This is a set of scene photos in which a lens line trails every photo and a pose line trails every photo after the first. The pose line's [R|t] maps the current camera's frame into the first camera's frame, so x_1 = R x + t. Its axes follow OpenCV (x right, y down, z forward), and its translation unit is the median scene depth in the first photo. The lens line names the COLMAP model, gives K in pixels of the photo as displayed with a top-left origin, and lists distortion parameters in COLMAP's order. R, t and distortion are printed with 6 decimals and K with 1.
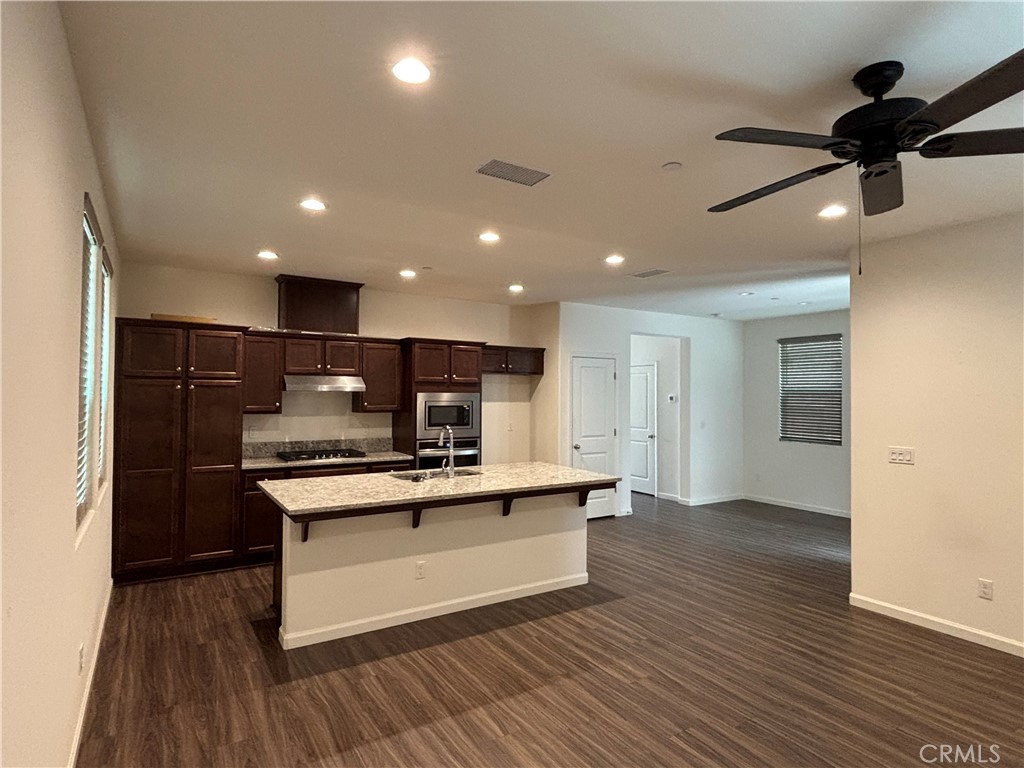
lens RADIAL K [[564.6, 0, 507.4], [0, 564.6, 384.3], [0, 0, 1]] dist [0.032838, -0.009364]
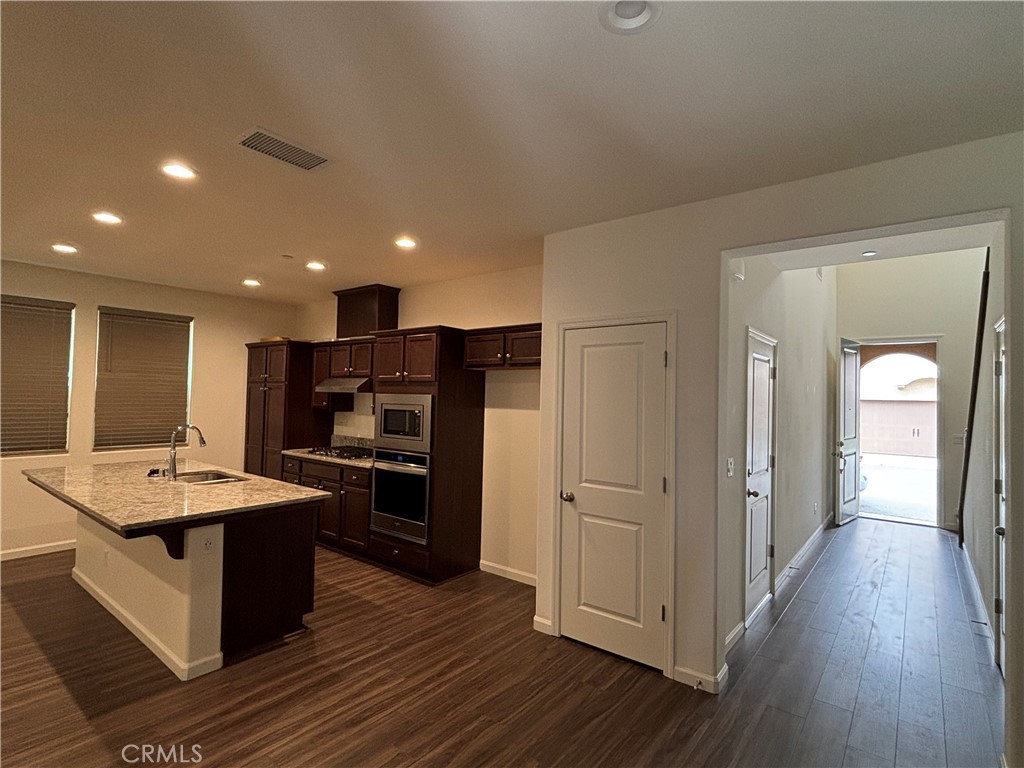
lens RADIAL K [[516.8, 0, 506.3], [0, 516.8, 384.2], [0, 0, 1]] dist [0.017197, -0.006972]
pose [[0.323026, -0.025468, -0.946047, 0.860441], [-0.004317, 0.999588, -0.028384, 0.028436], [0.946380, 0.013253, 0.322783, 1.192767]]
